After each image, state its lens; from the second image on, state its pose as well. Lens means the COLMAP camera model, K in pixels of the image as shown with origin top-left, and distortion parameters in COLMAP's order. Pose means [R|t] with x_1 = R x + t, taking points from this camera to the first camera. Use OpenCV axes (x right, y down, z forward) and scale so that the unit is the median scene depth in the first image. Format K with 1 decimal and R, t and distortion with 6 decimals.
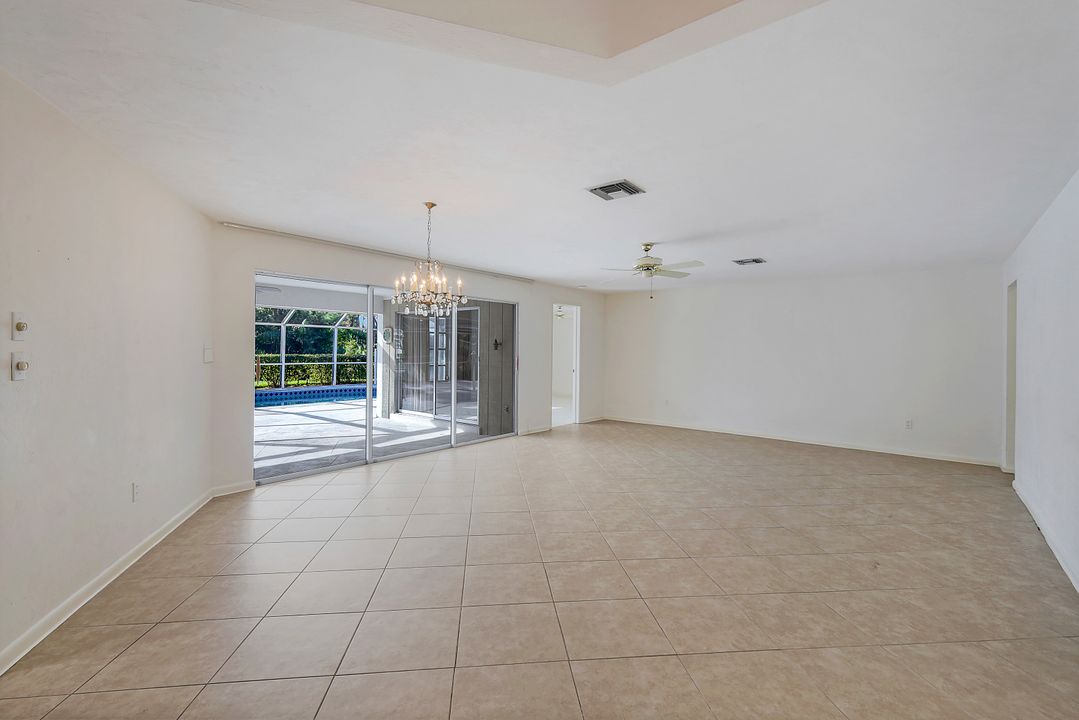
lens RADIAL K [[475.8, 0, 537.5], [0, 475.8, 352.8], [0, 0, 1]] dist [0.001645, 0.000946]
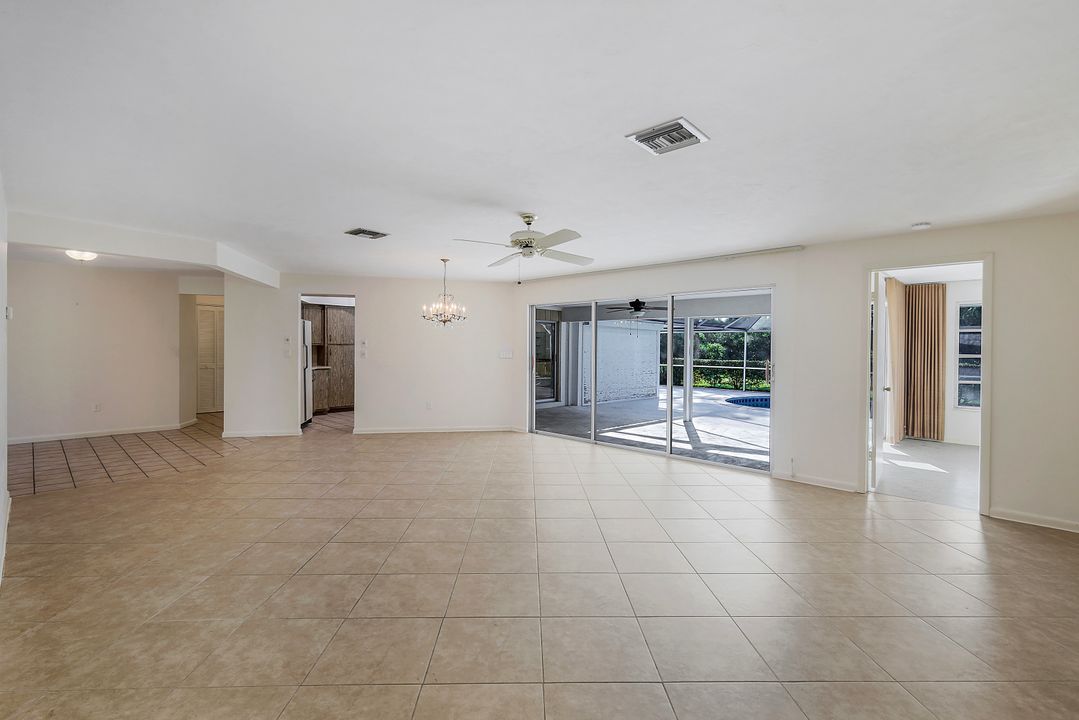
lens RADIAL K [[475.8, 0, 534.6], [0, 475.8, 351.6], [0, 0, 1]] dist [0.001645, 0.000946]
pose [[-0.064537, -0.009711, -0.997868, 1.639306], [-0.017481, 0.999810, -0.008599, 0.010439], [0.997762, 0.016889, -0.064695, 1.699139]]
